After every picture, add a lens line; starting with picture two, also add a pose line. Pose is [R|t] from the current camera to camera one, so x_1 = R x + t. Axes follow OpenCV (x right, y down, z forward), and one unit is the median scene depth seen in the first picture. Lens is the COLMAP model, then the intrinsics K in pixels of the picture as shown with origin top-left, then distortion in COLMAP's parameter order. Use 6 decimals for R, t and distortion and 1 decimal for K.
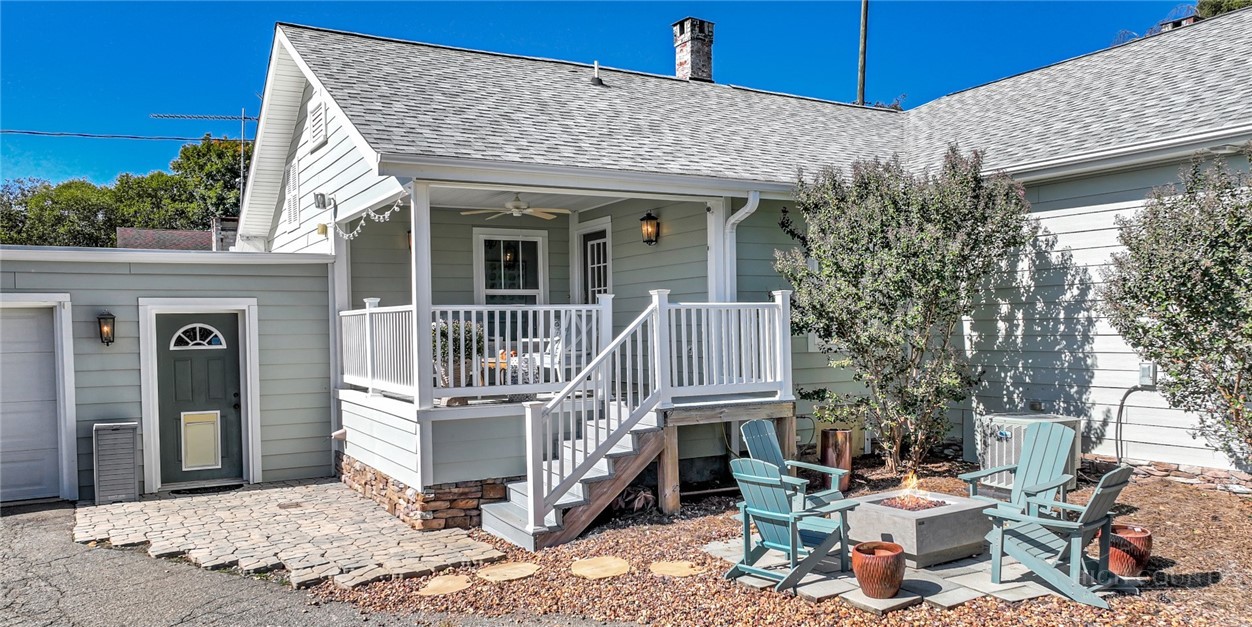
lens RADIAL K [[942.8, 0, 659.8], [0, 942.8, 342.6], [0, 0, 1]] dist [0.000336, -0.006508]
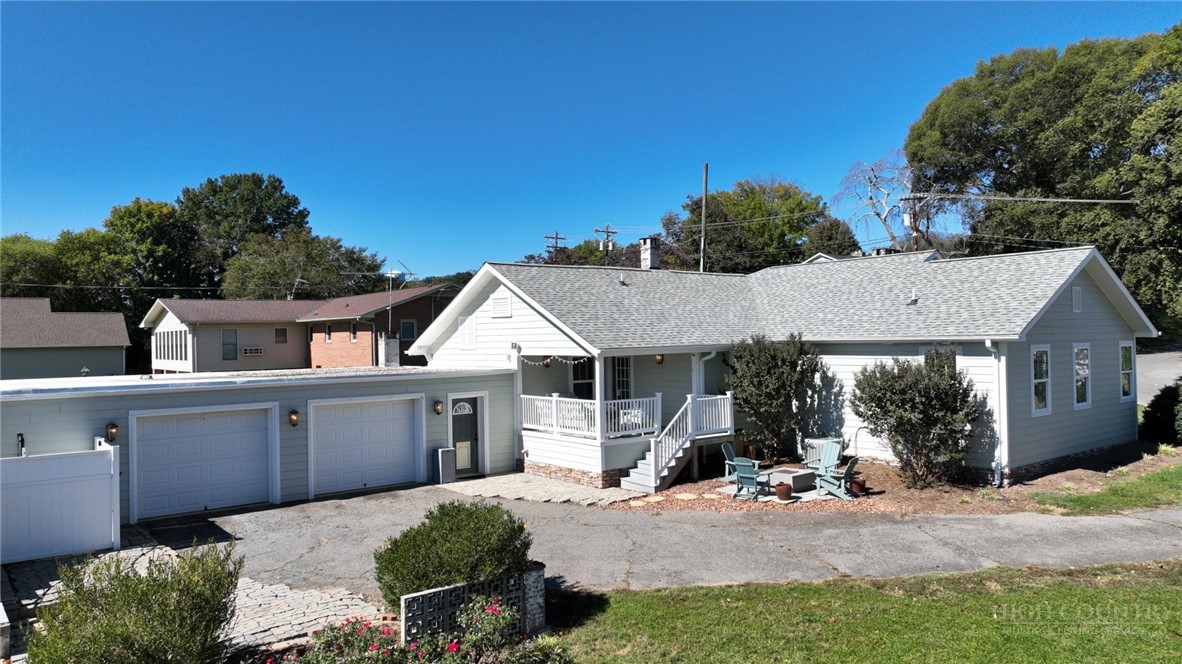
lens RADIAL K [[827.9, 0, 590.4], [0, 827.9, 333.1], [0, 0, 1]] dist [0.001171, 0.000797]
pose [[0.989629, -0.001135, 0.143644, -0.563912], [0.005208, 0.999595, -0.027984, -0.151856], [-0.143554, 0.028442, 0.989234, -1.166095]]
